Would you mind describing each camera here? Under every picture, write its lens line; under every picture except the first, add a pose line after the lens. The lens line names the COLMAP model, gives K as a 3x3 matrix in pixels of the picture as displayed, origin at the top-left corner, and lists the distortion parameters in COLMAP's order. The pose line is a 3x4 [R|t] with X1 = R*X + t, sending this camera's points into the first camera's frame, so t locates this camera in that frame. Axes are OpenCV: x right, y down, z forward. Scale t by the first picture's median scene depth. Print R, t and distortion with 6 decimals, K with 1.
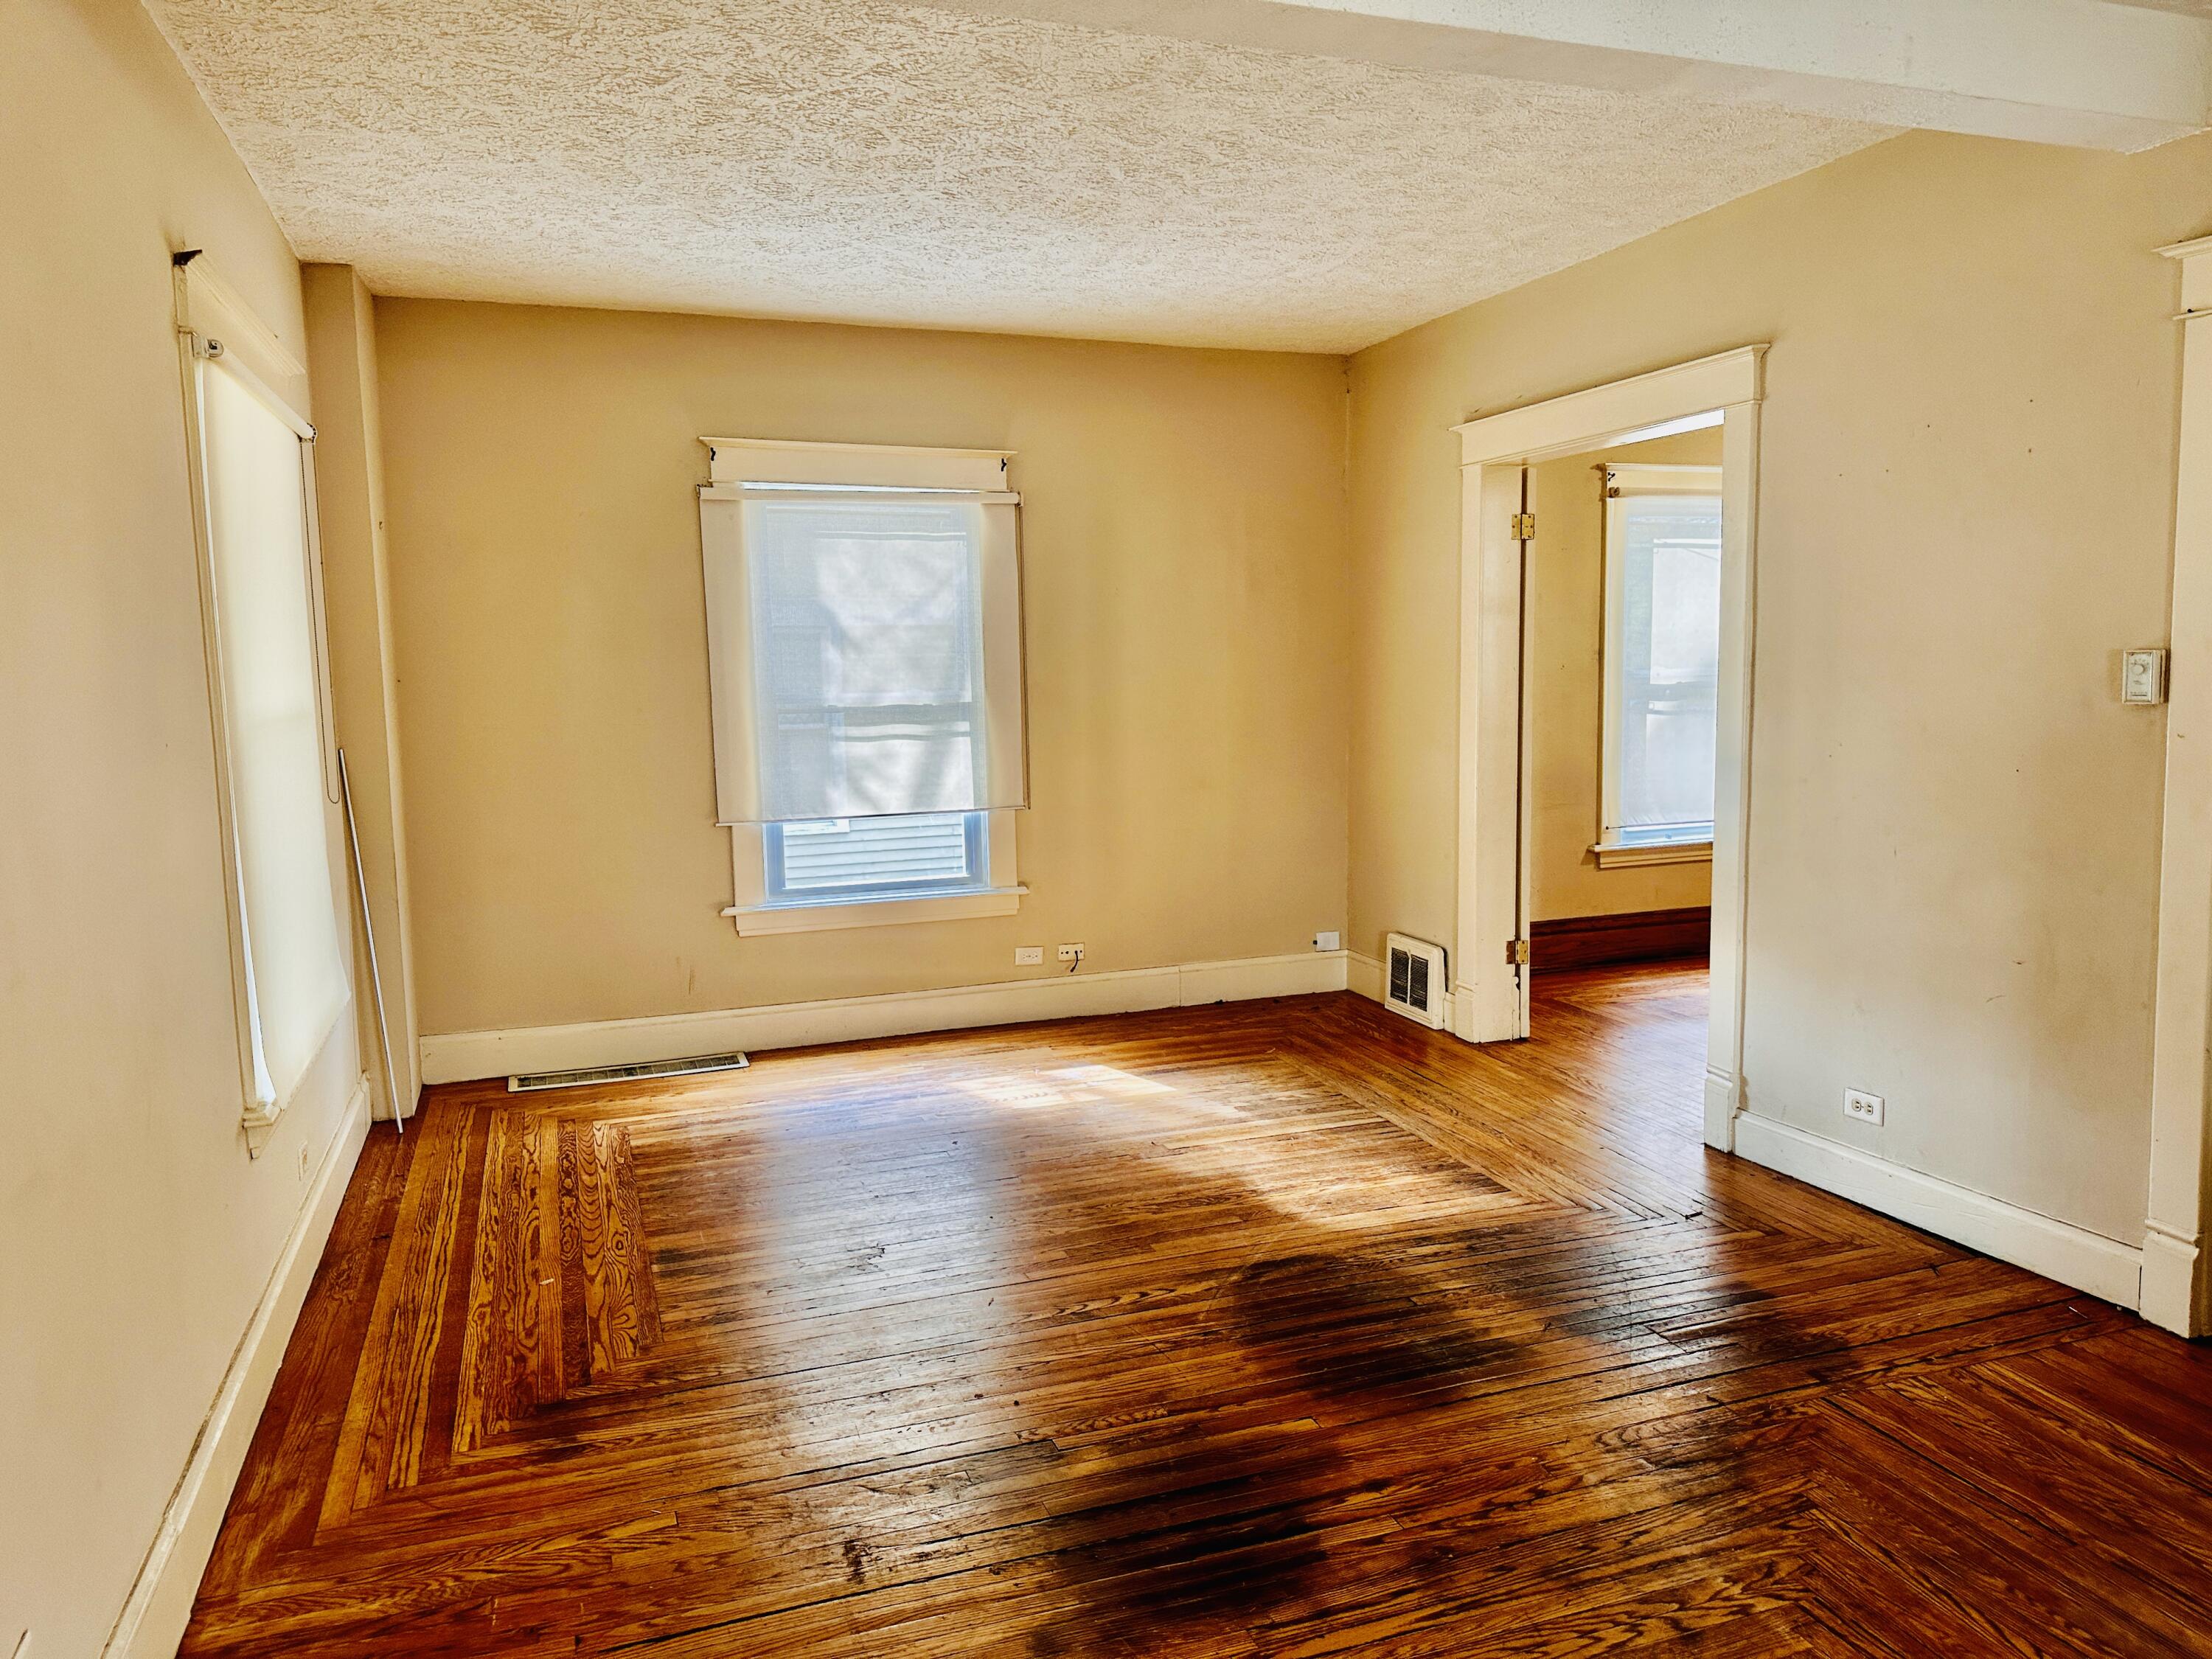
lens RADIAL K [[1563.9, 0, 1106.8], [0, 1563.9, 817.1], [0, 0, 1]] dist [0.064372, -0.067781]
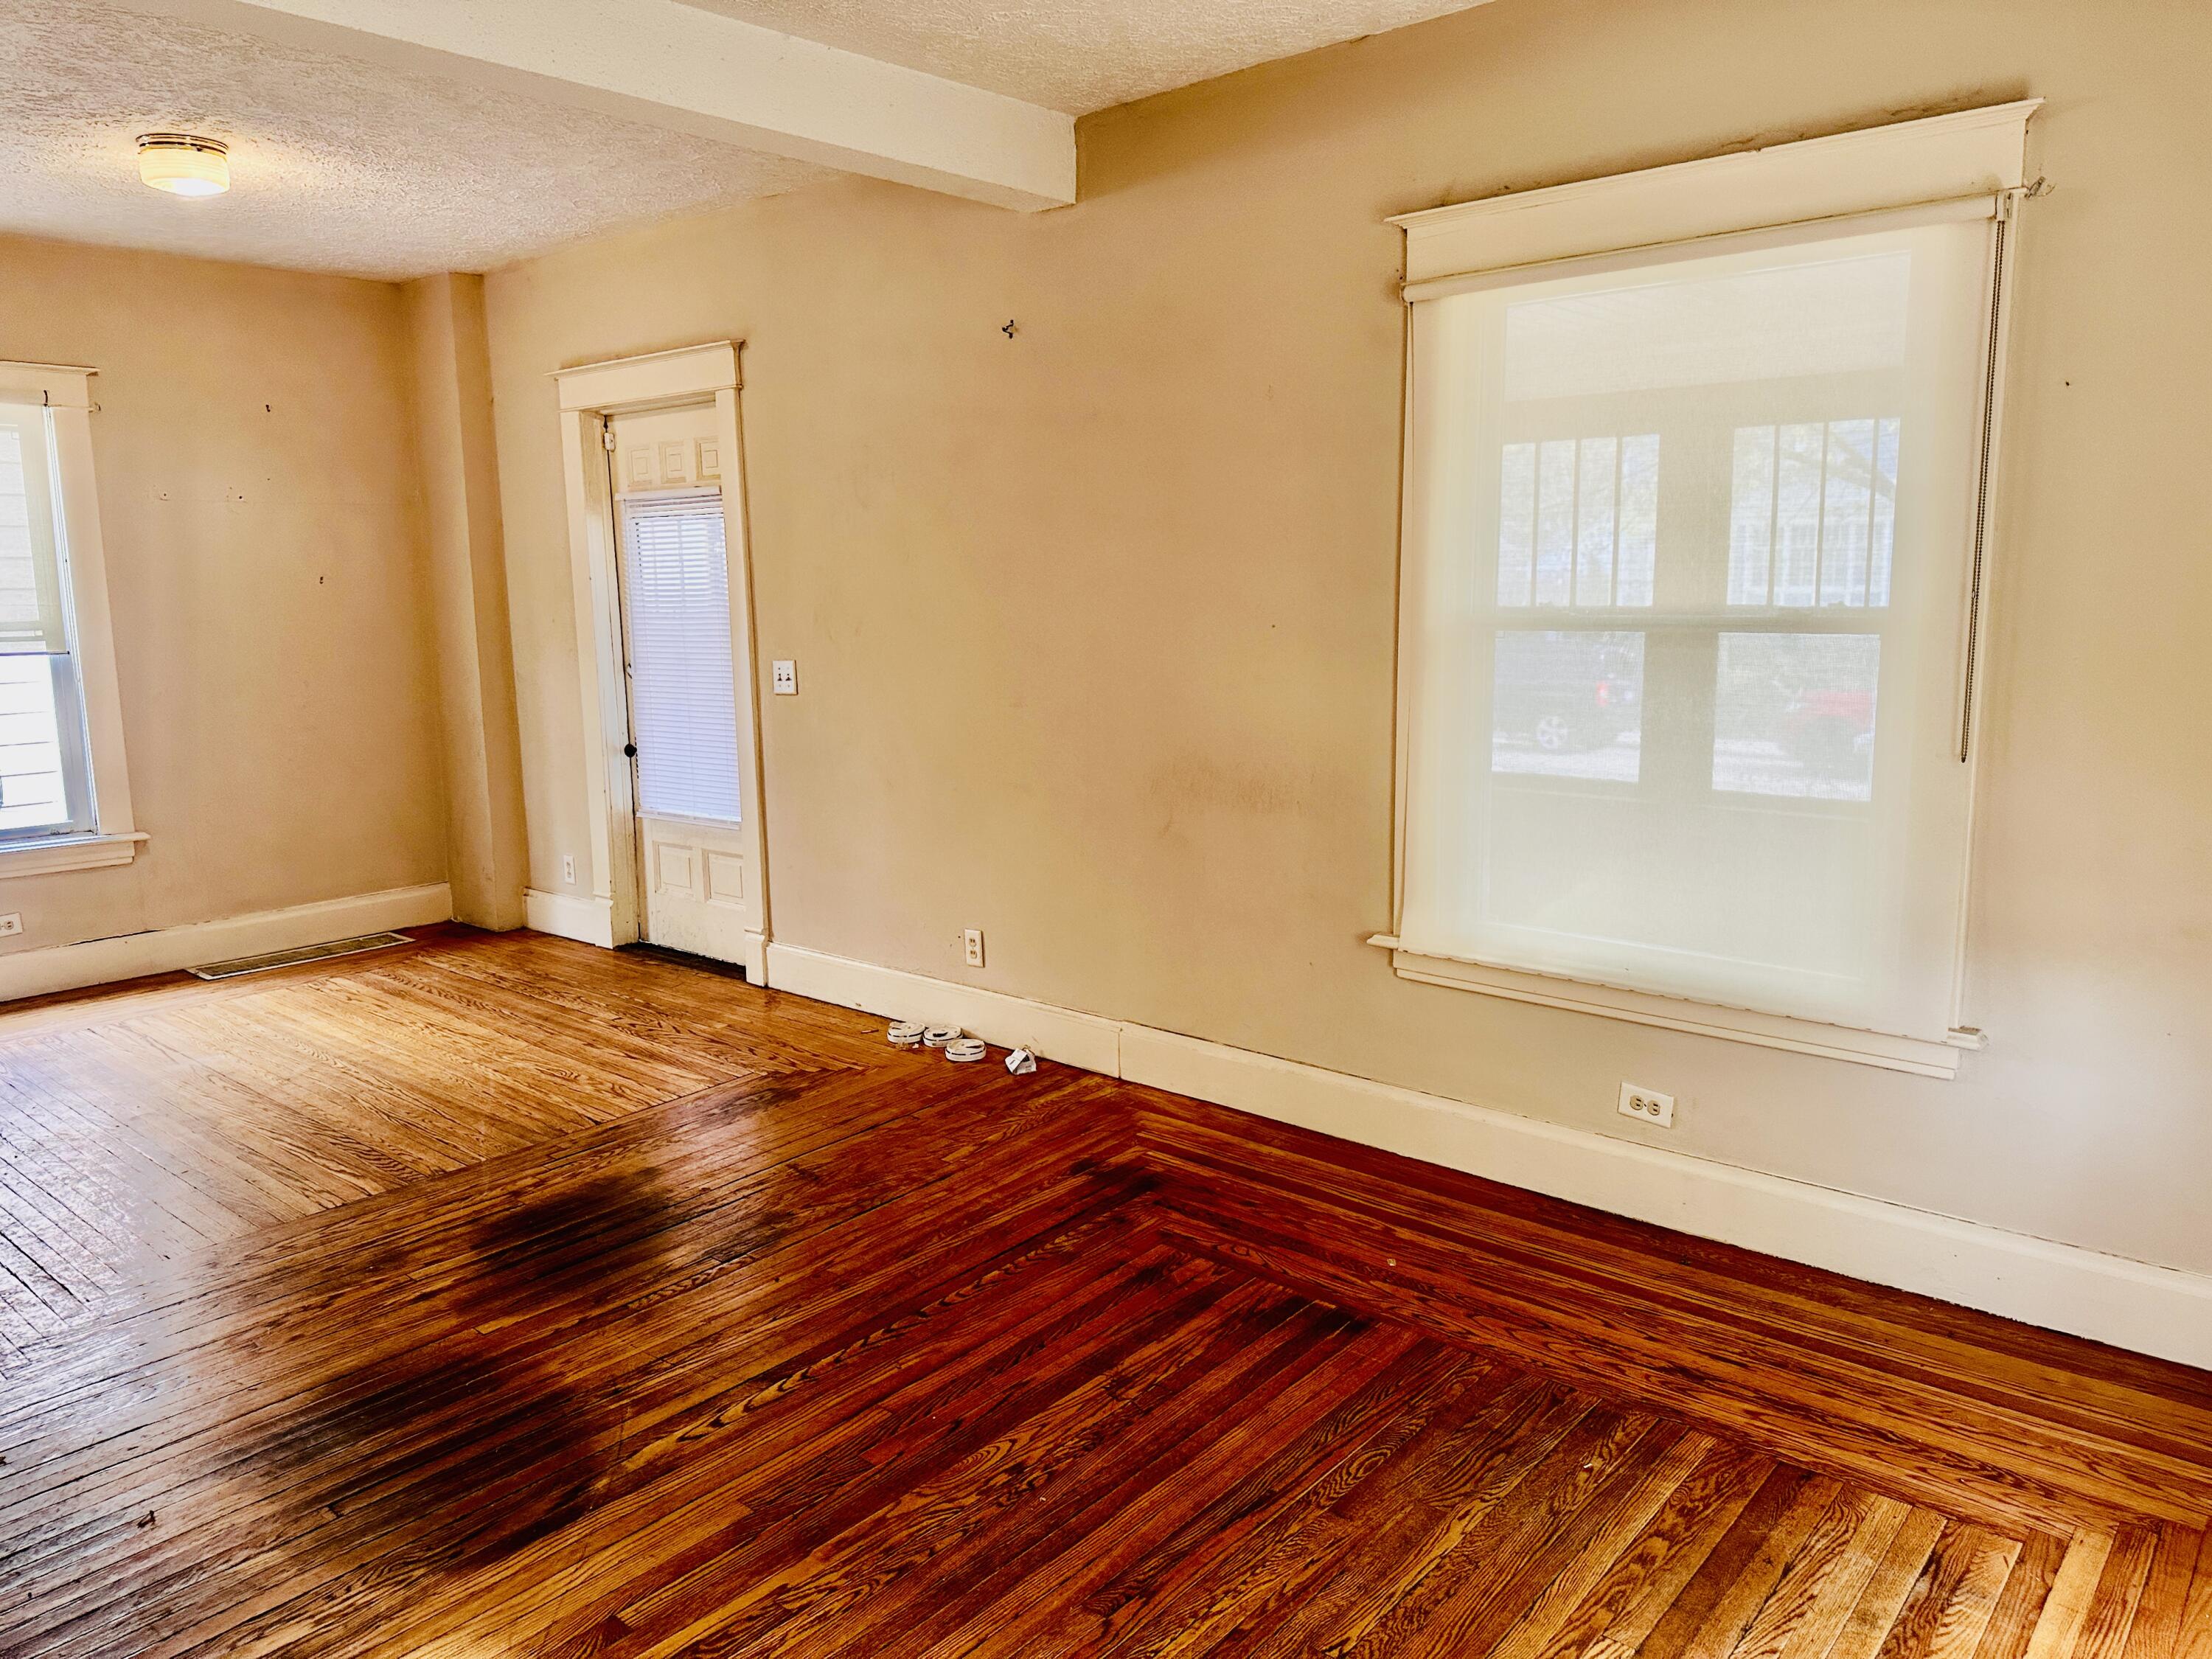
lens RADIAL K [[1563.9, 0, 1106.8], [0, 1563.9, 817.1], [0, 0, 1]] dist [0.064372, -0.067781]
pose [[-0.872959, 0.115667, -0.473881, 0.194262], [-0.012927, 0.965653, 0.259514, -0.192401], [0.487622, 0.232671, -0.841480, 1.718455]]
